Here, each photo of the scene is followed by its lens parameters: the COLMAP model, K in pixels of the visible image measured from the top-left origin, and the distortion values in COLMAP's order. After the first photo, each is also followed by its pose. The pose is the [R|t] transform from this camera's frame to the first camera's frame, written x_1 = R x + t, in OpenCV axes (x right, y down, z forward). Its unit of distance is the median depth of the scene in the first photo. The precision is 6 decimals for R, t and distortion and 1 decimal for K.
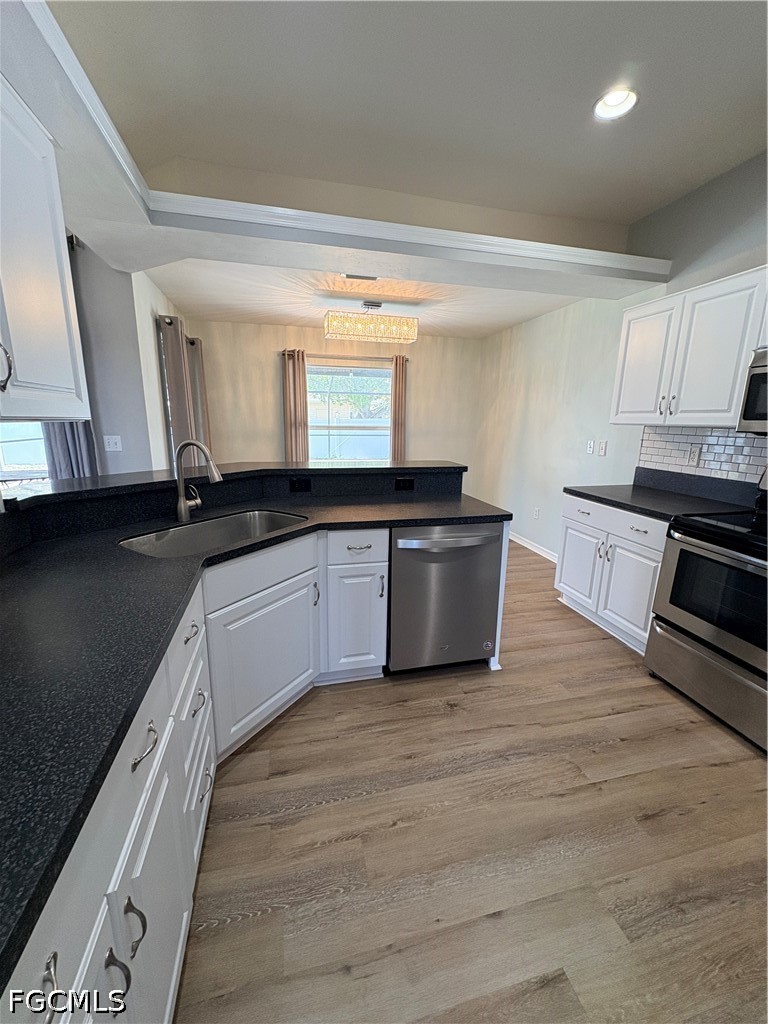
lens RADIAL K [[409.9, 0, 384.0], [0, 409.9, 512.0], [0, 0, 1]] dist [-0.000913, -0.000208]
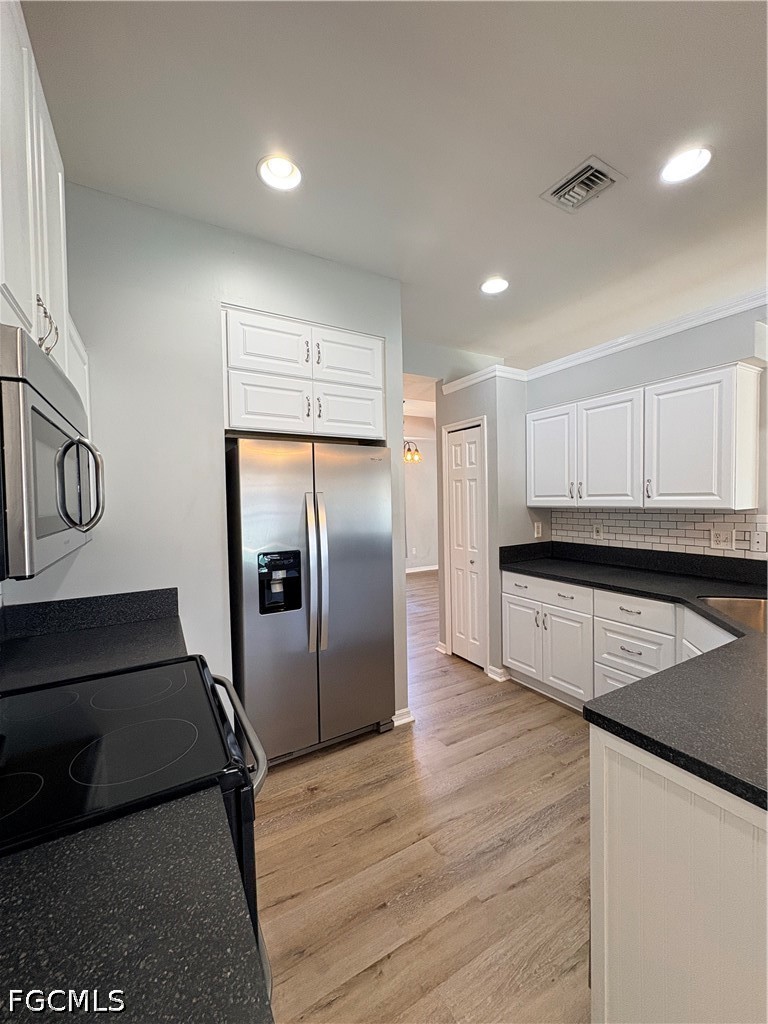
lens RADIAL K [[409.9, 0, 384.0], [0, 409.9, 512.0], [0, 0, 1]] dist [-0.000913, -0.000208]
pose [[-0.963637, 0.010374, -0.267015, 0.872761], [-0.056800, 0.968459, 0.242611, -0.427263], [0.261110, 0.248955, -0.932654, 1.724457]]
